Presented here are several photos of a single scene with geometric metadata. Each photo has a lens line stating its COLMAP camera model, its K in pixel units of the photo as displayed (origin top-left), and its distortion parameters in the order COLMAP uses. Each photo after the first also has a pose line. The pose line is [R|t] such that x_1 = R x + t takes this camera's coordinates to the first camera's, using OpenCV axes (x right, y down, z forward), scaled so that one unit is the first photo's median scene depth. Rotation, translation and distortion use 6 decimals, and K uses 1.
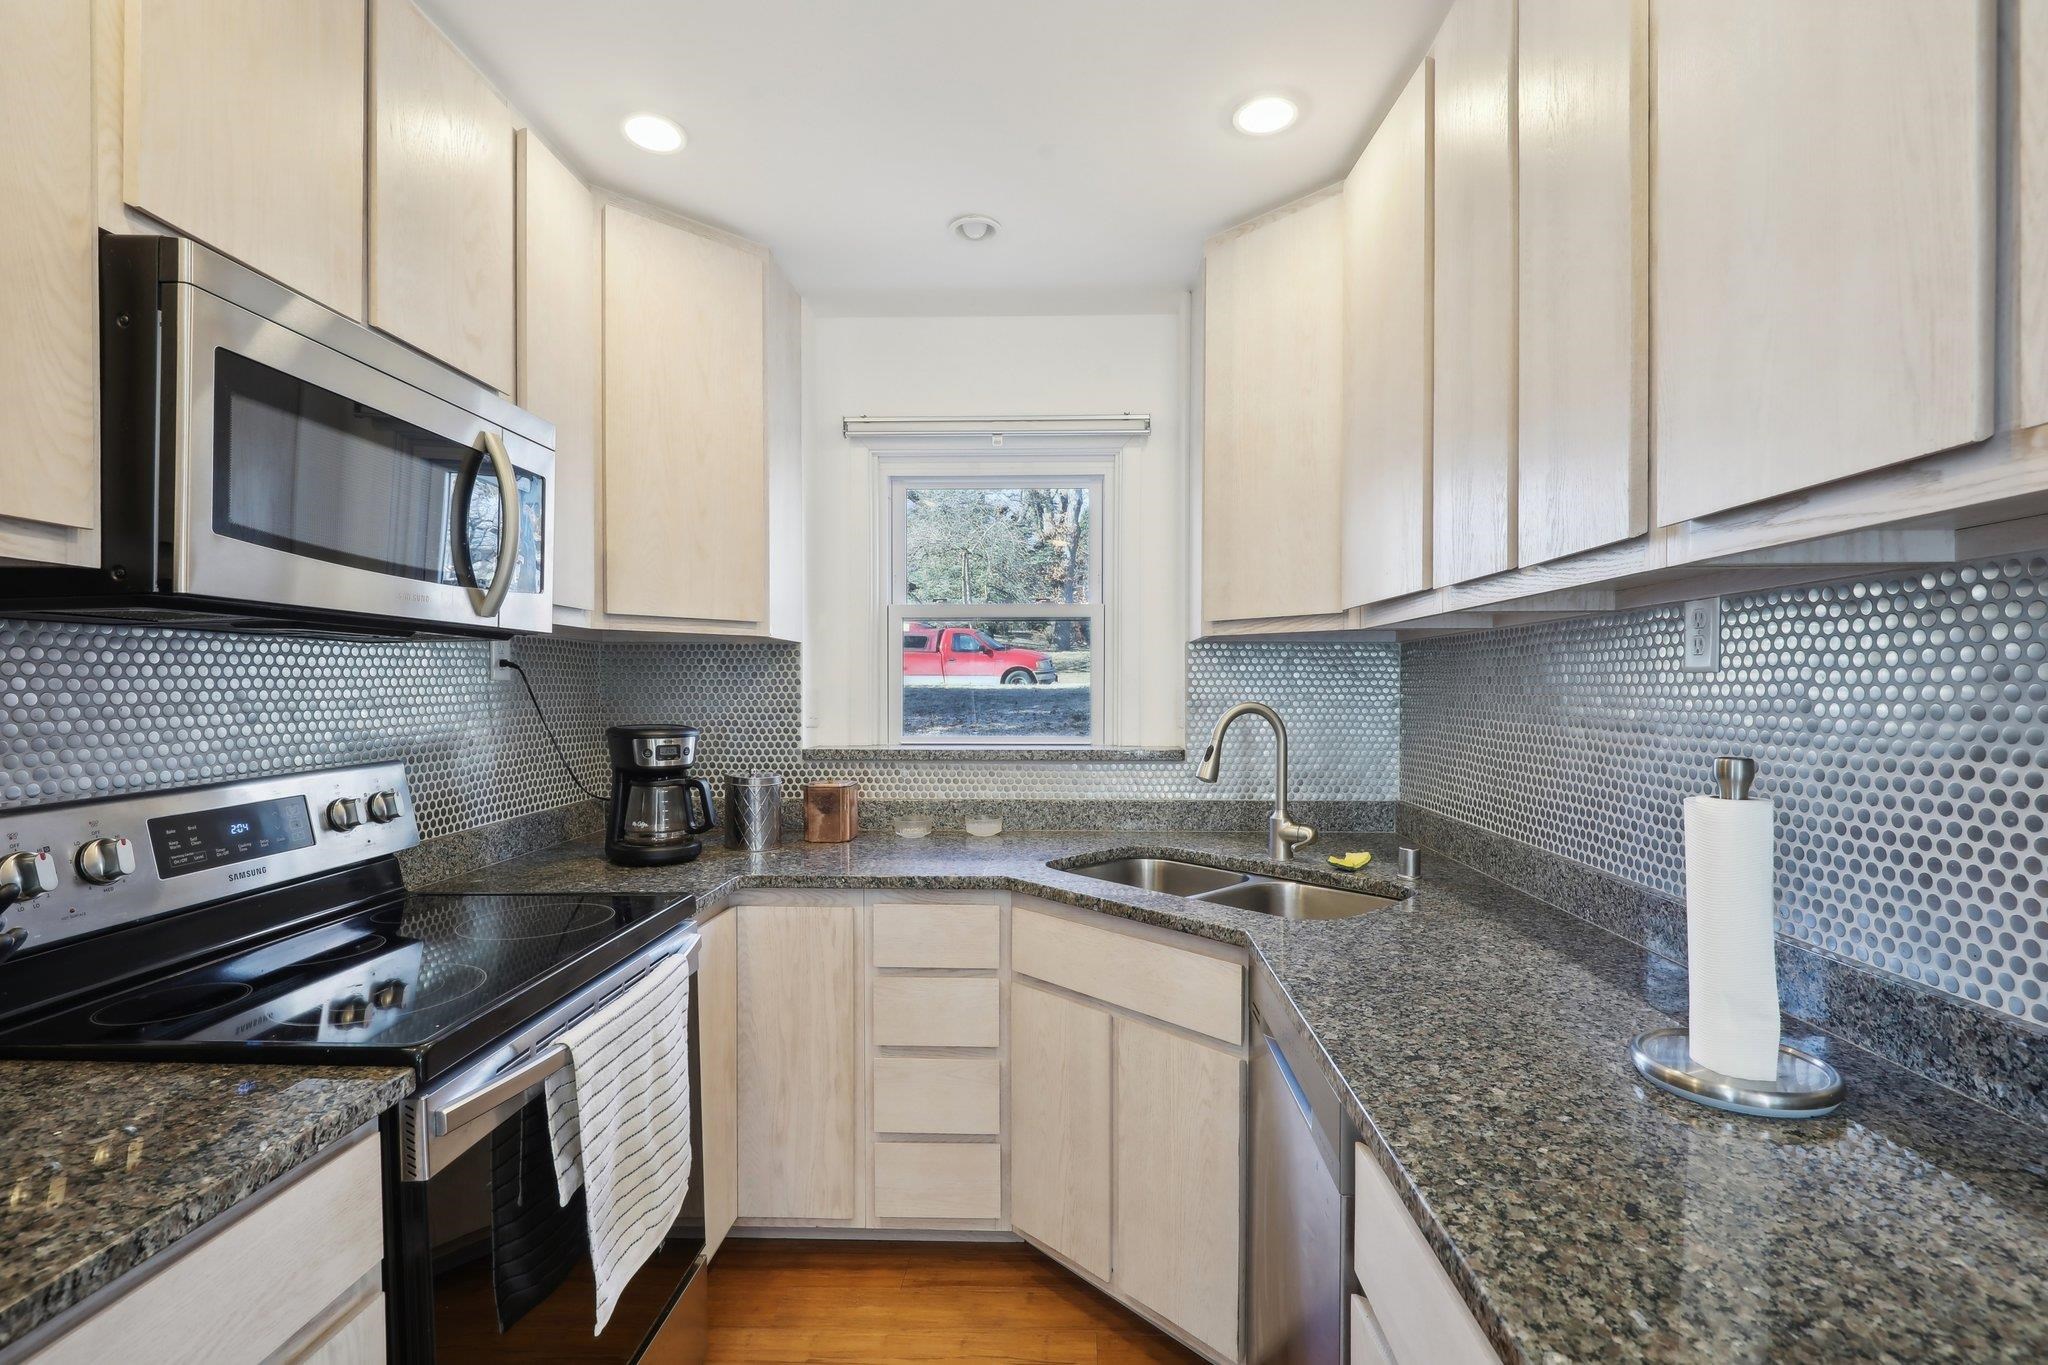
lens RADIAL K [[943.9, 0, 1035.8], [0, 943.9, 701.6], [0, 0, 1]] dist [-0.000312, -0.001265]
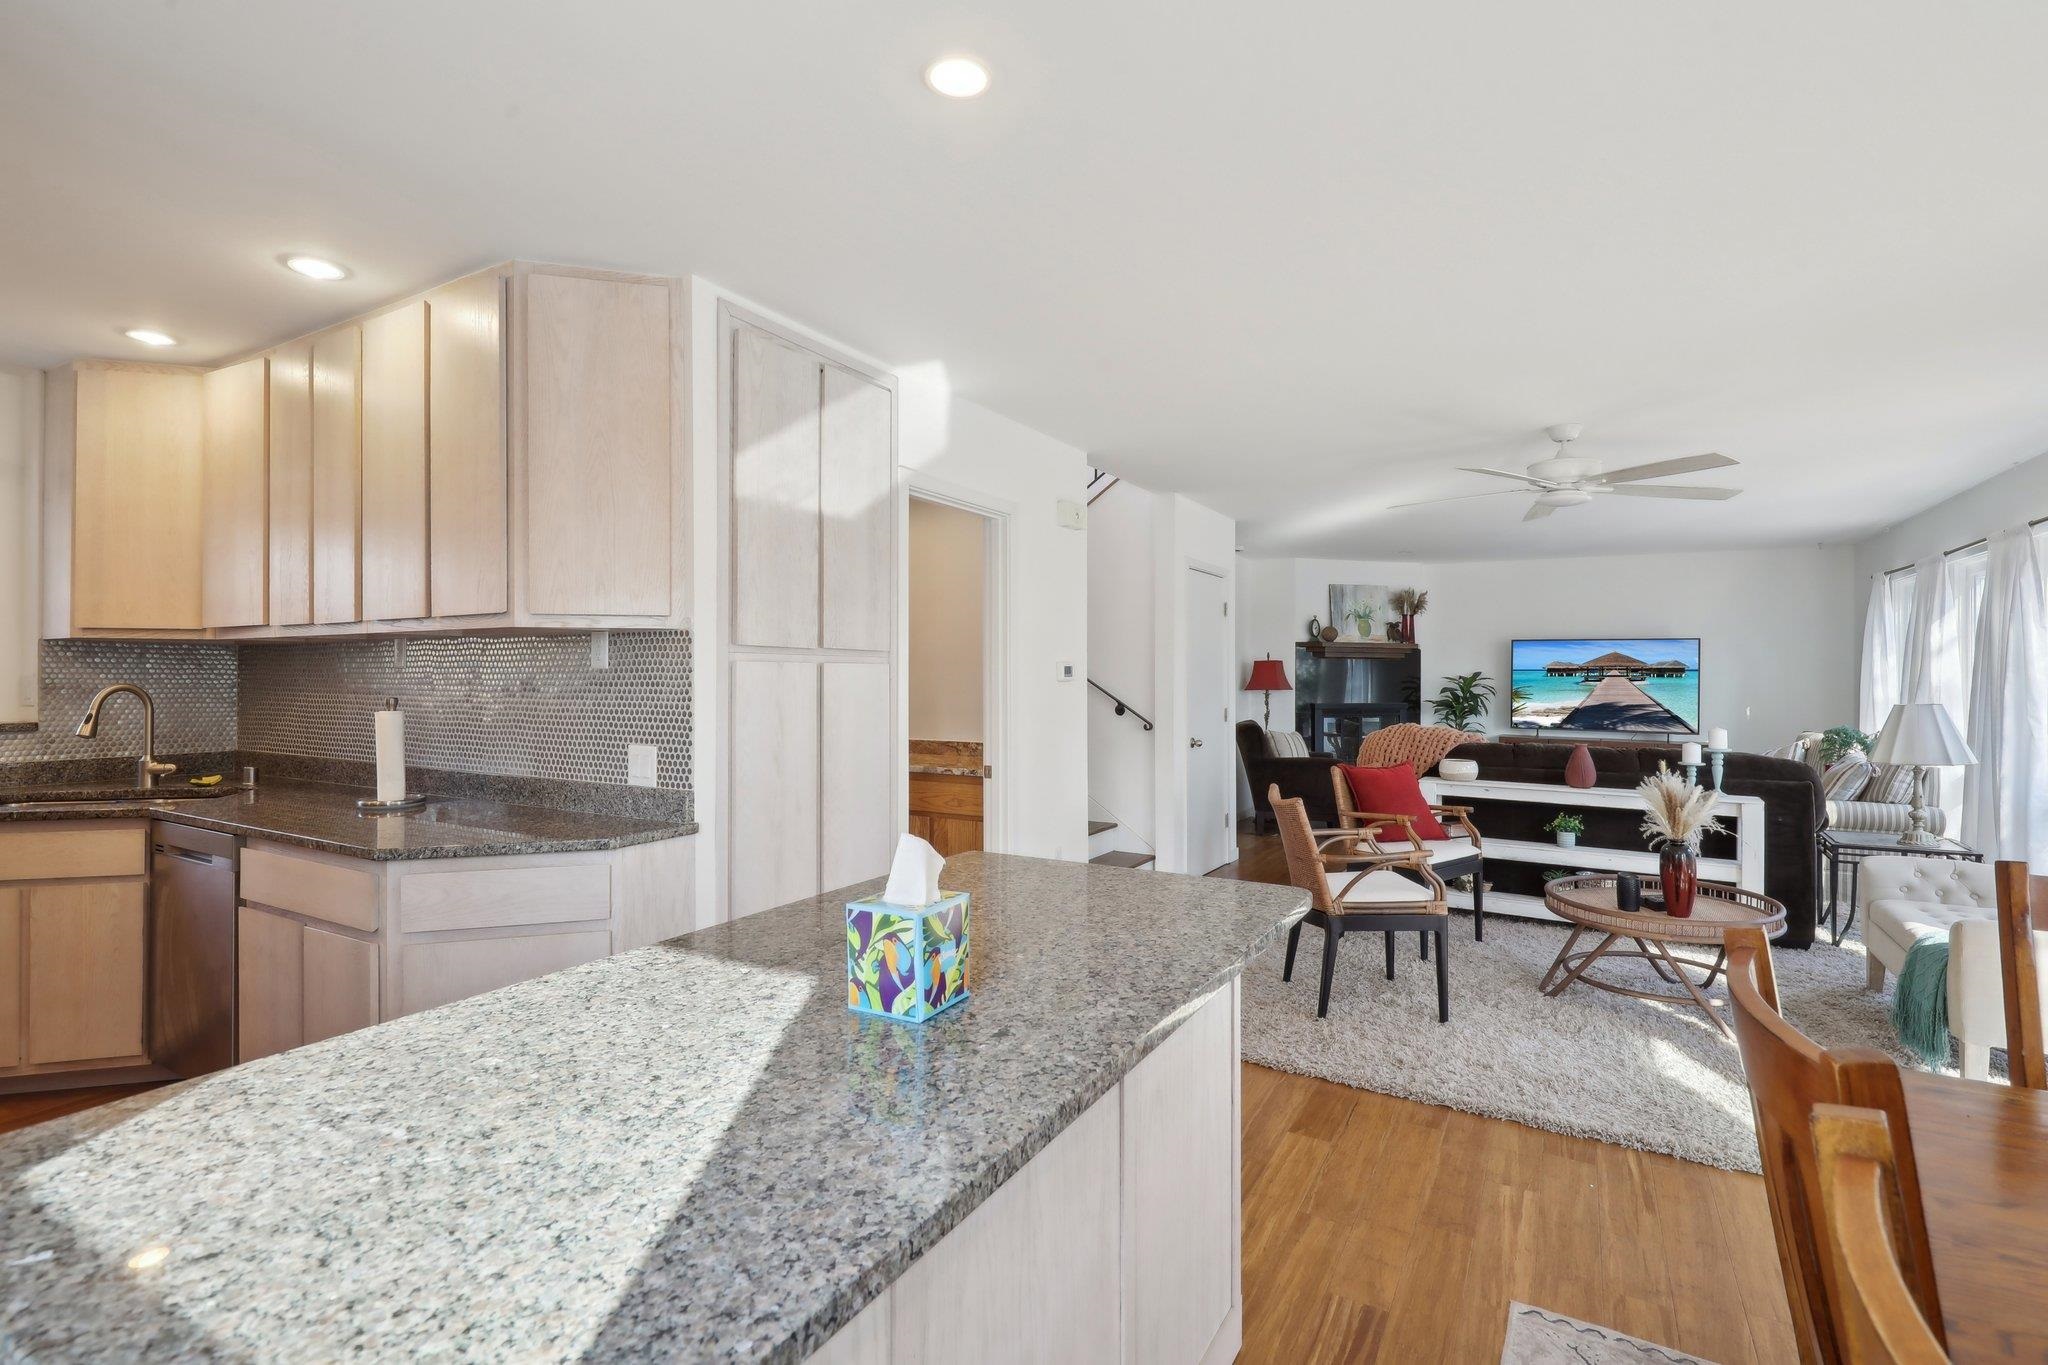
lens RADIAL K [[962.3, 0, 1043.0], [0, 962.3, 673.7], [0, 0, 1]] dist [0.001024, -0.000239]
pose [[0.459343, 0.003219, 0.888253, -0.496263], [0.013058, 0.999861, -0.010376, 0.019636], [-0.888163, 0.016365, 0.459237, -1.083498]]
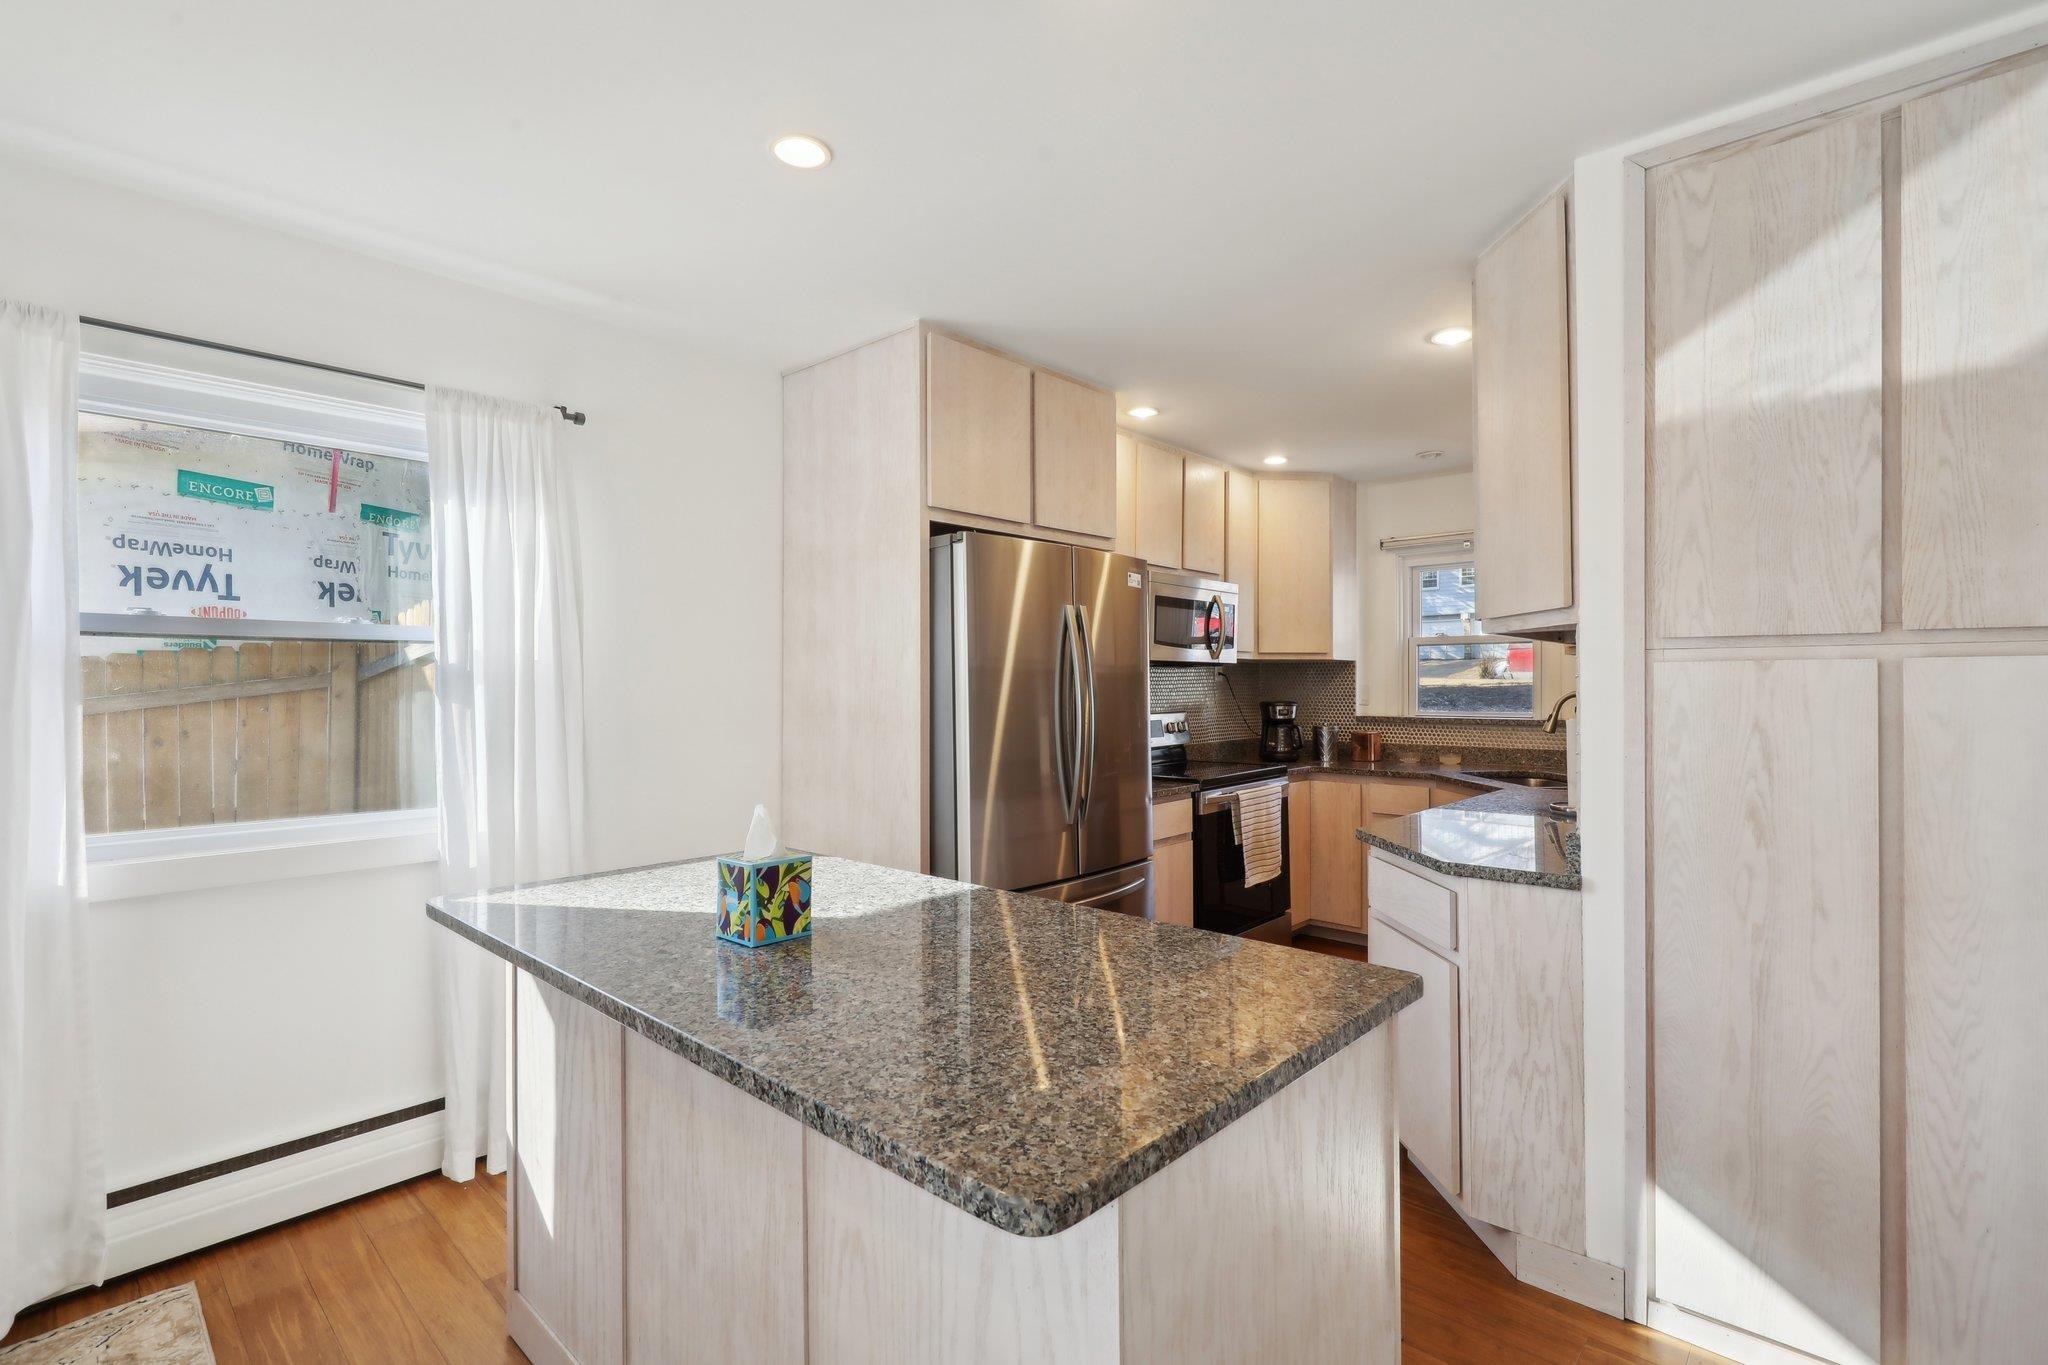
lens RADIAL K [[931.2, 0, 1033.7], [0, 931.2, 682.5], [0, 0, 1]] dist [0.001472, -0.000659]
pose [[0.762237, -0.002363, -0.647294, 0.639814], [-0.009553, 0.999843, -0.014900, 0.021864], [0.647228, 0.017541, 0.762095, -1.165986]]
